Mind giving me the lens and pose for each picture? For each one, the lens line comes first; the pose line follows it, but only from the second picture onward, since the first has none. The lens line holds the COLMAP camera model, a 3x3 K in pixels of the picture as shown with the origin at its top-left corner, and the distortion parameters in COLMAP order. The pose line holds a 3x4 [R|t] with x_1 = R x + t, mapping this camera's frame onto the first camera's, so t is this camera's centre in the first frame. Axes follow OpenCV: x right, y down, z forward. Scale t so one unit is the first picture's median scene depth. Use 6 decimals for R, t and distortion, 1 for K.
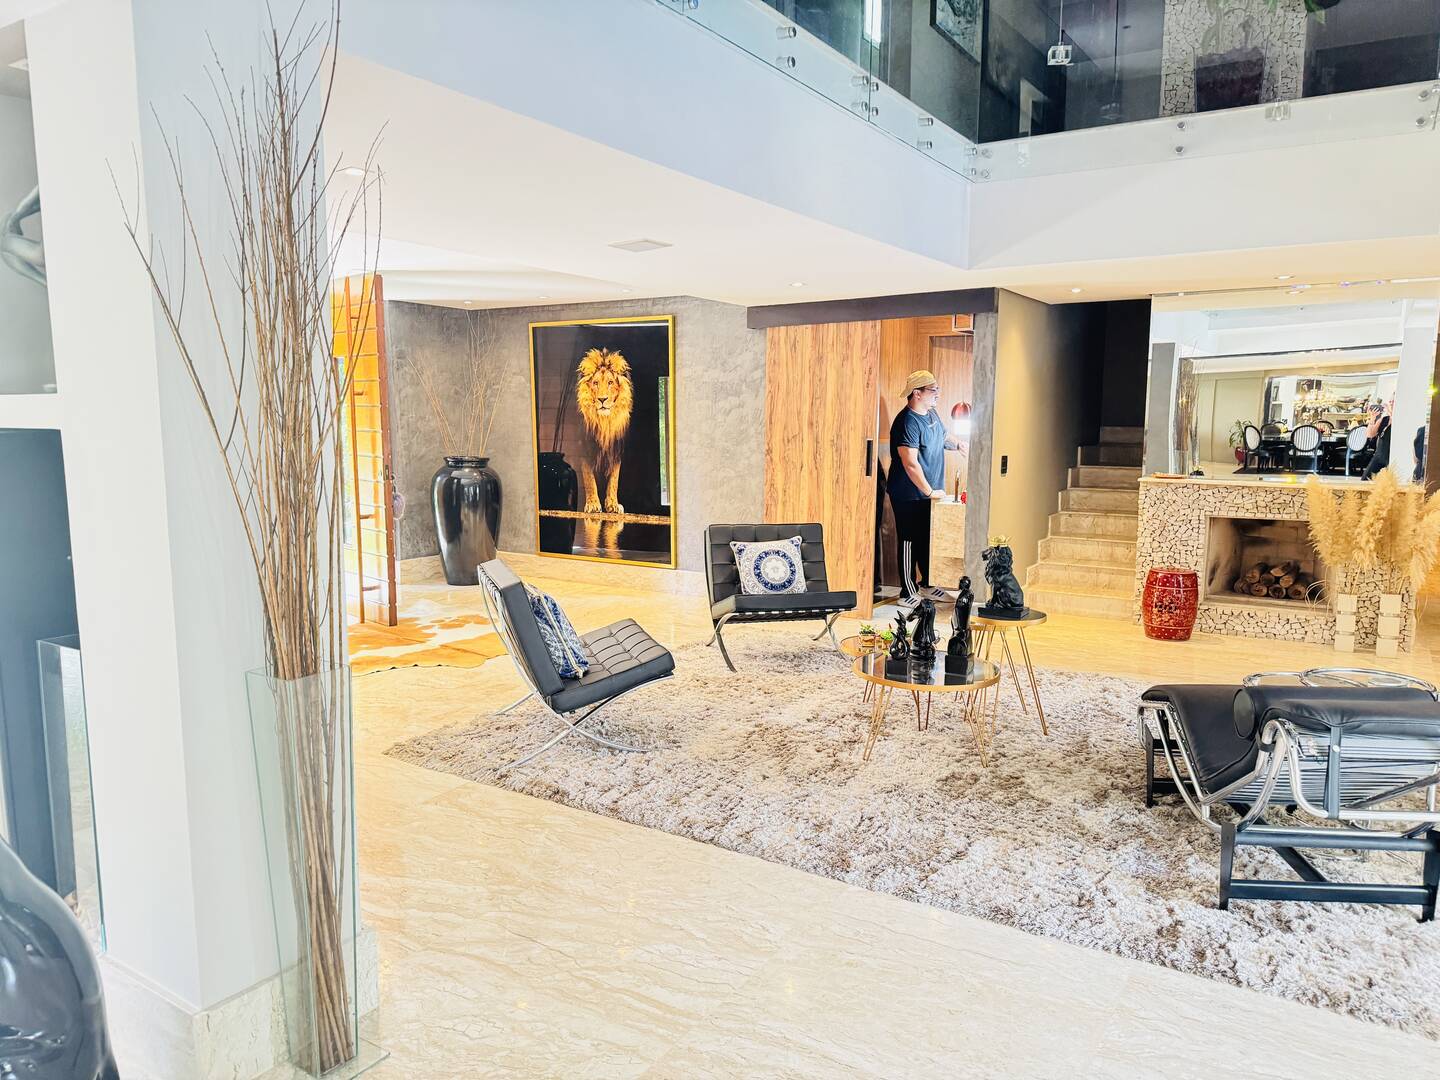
lens RADIAL K [[1000.4, 0, 723.5], [0, 1000.4, 529.1], [0, 0, 1]] dist [0.058103, -0.055208]
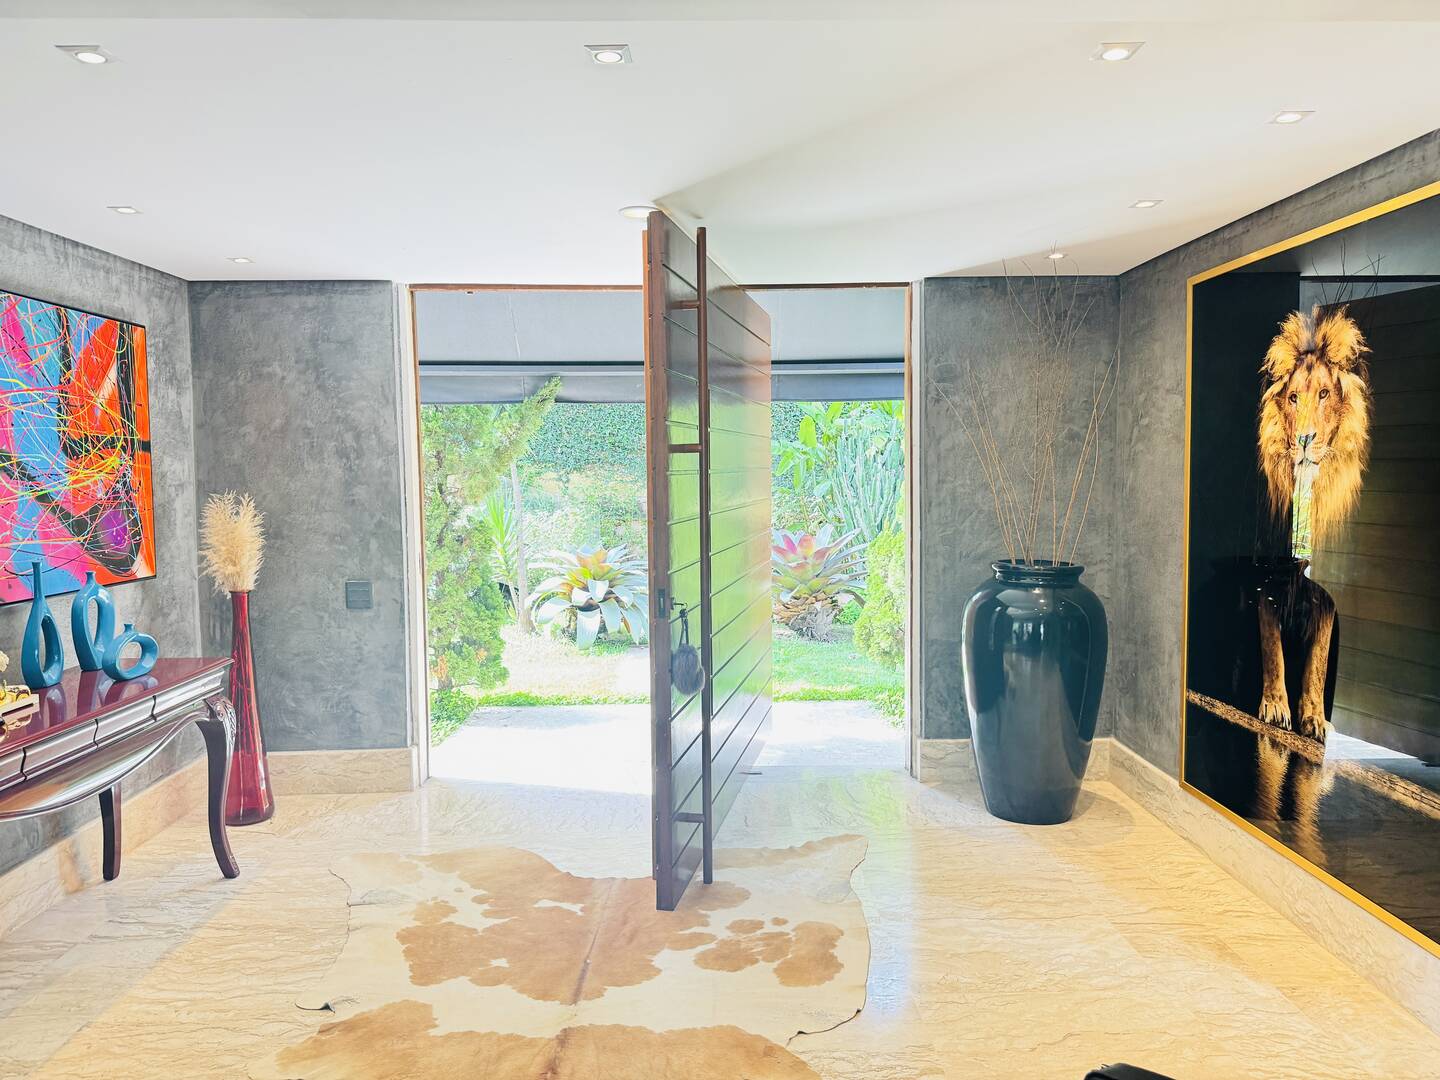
lens RADIAL K [[1000.4, 0, 714.9], [0, 1000.4, 539.0], [0, 0, 1]] dist [0.058103, -0.055208]
pose [[0.548792, 0.047106, -0.834631, 0.079093], [-0.081030, 0.996707, 0.002974, -0.073121], [0.832022, 0.065998, 0.550802, 0.592264]]
